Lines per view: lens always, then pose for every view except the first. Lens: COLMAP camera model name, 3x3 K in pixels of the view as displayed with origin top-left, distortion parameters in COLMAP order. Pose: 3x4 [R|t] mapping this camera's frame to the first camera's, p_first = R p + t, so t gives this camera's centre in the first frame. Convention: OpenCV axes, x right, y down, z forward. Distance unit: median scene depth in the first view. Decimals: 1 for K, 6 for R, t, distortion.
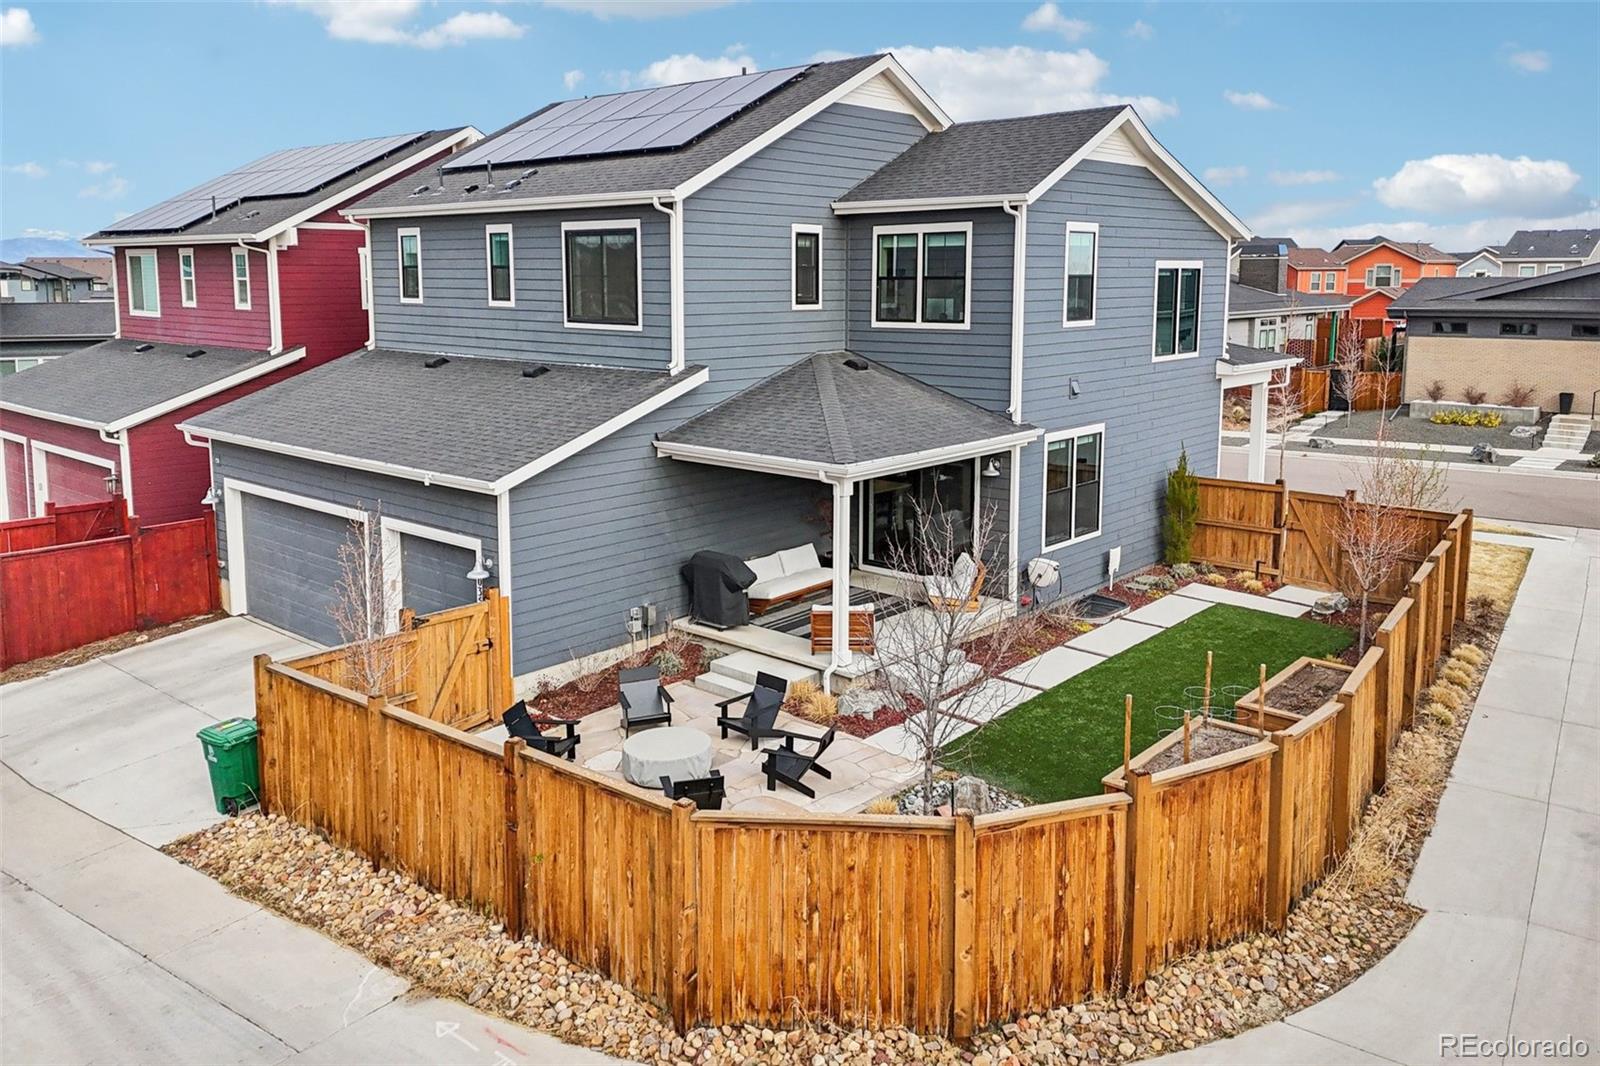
lens RADIAL K [[1210.6, 0, 805.1], [0, 1210.6, 412.6], [0, 0, 1]] dist [0.034355, -0.002477]
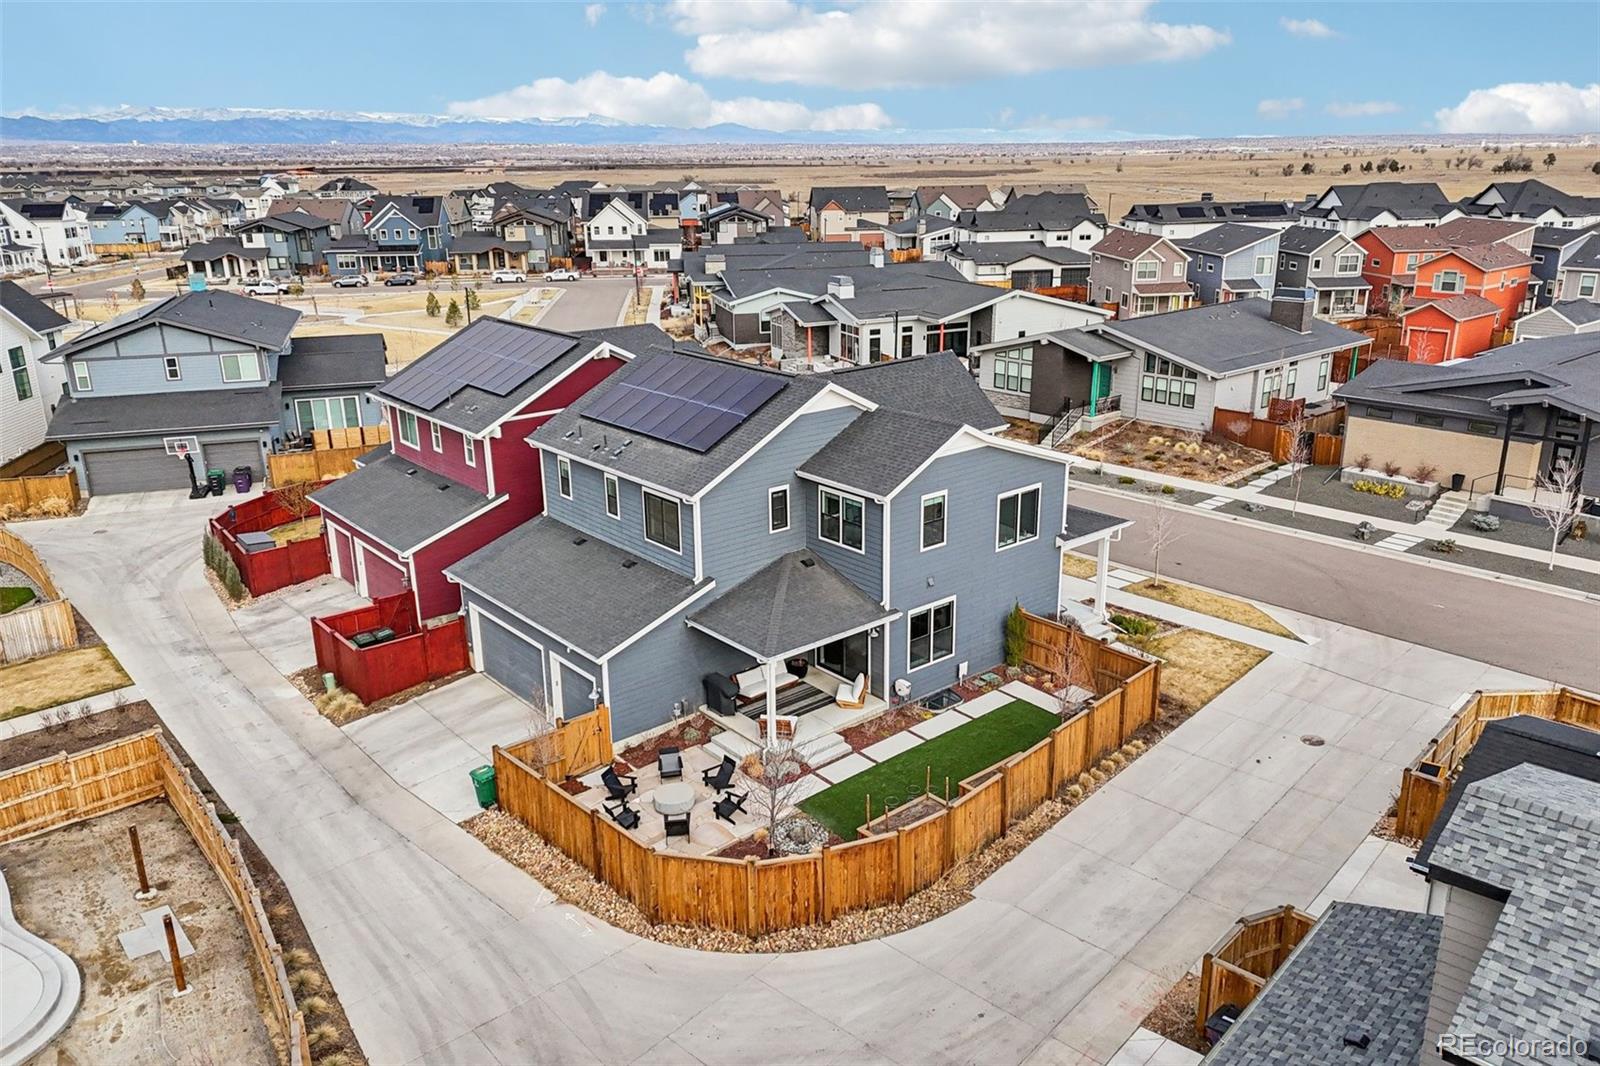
lens RADIAL K [[1131.4, 0, 800.0], [0, 1131.4, 533.0], [0, 0, 1]] dist [0.062624, -0.001818]
pose [[0.989760, 0.035349, -0.138292, 0.287336], [-0.008681, 0.981964, 0.188870, -0.438271], [0.142474, -0.185735, 0.972216, -0.660799]]
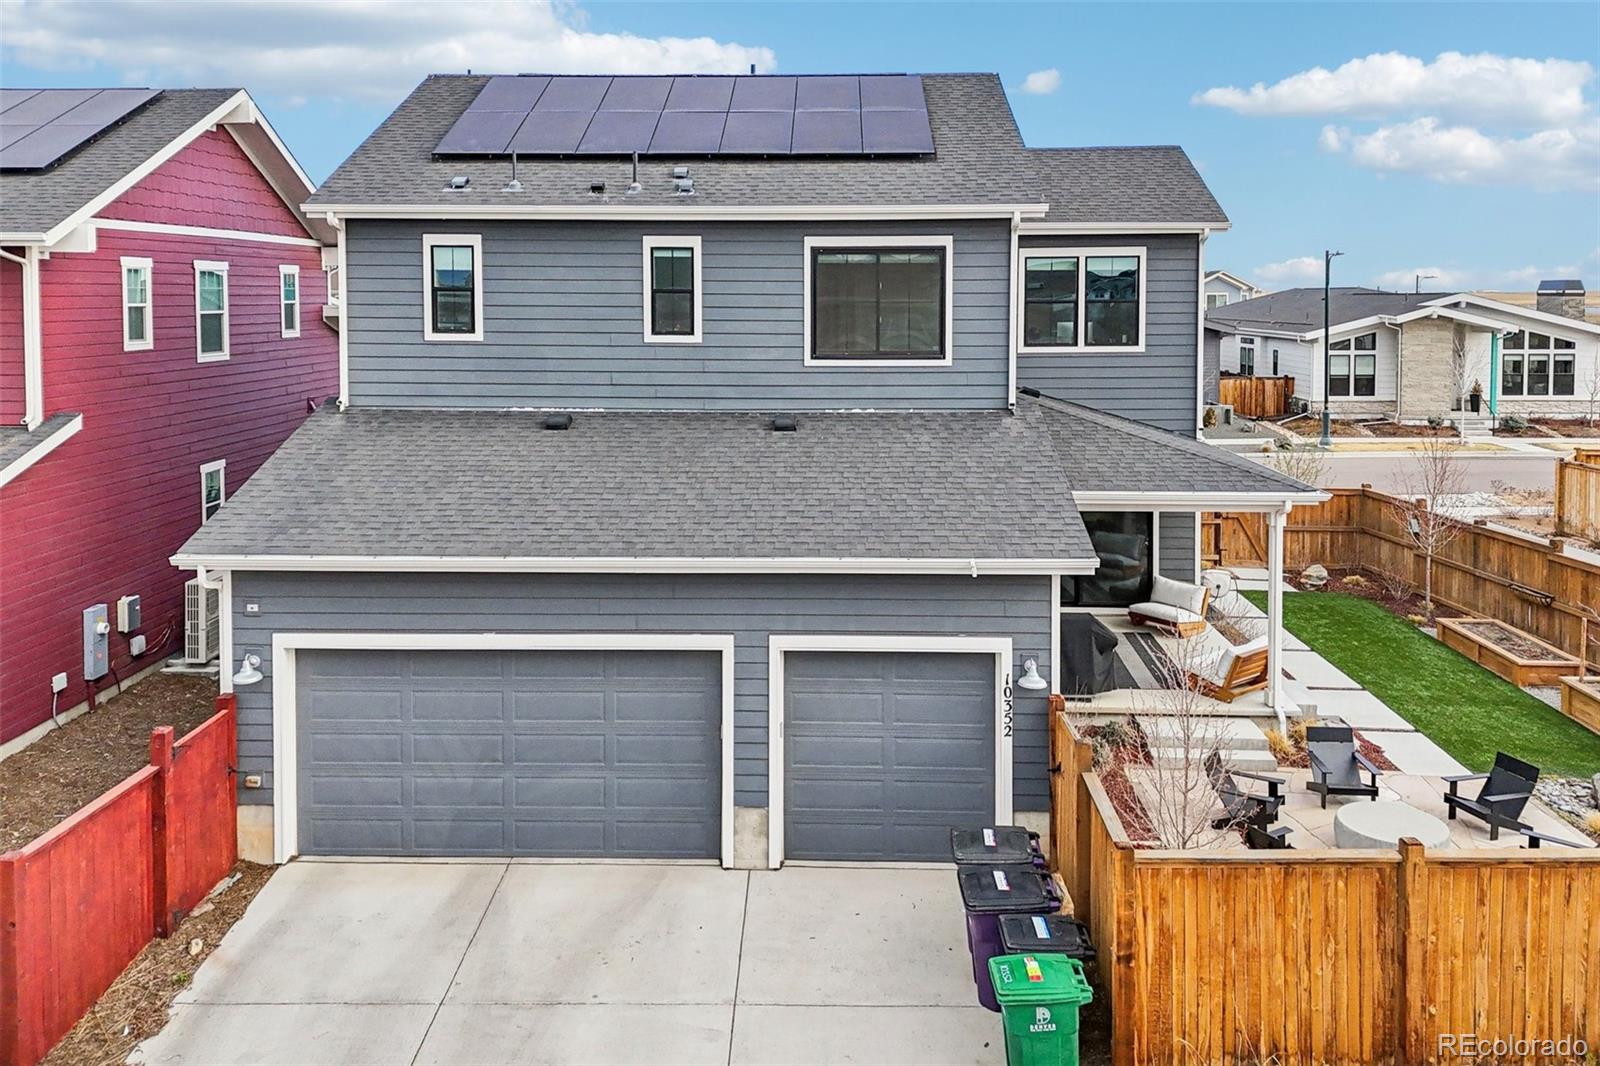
lens RADIAL K [[1234.5, 0, 801.6], [0, 1234.5, 326.4], [0, 0, 1]] dist [0.046724, -0.004407]
pose [[0.776327, -0.019634, 0.630024, -0.781634], [0.073014, 0.995588, -0.058943, -0.052455], [-0.626087, 0.091760, 0.774335, 0.396829]]
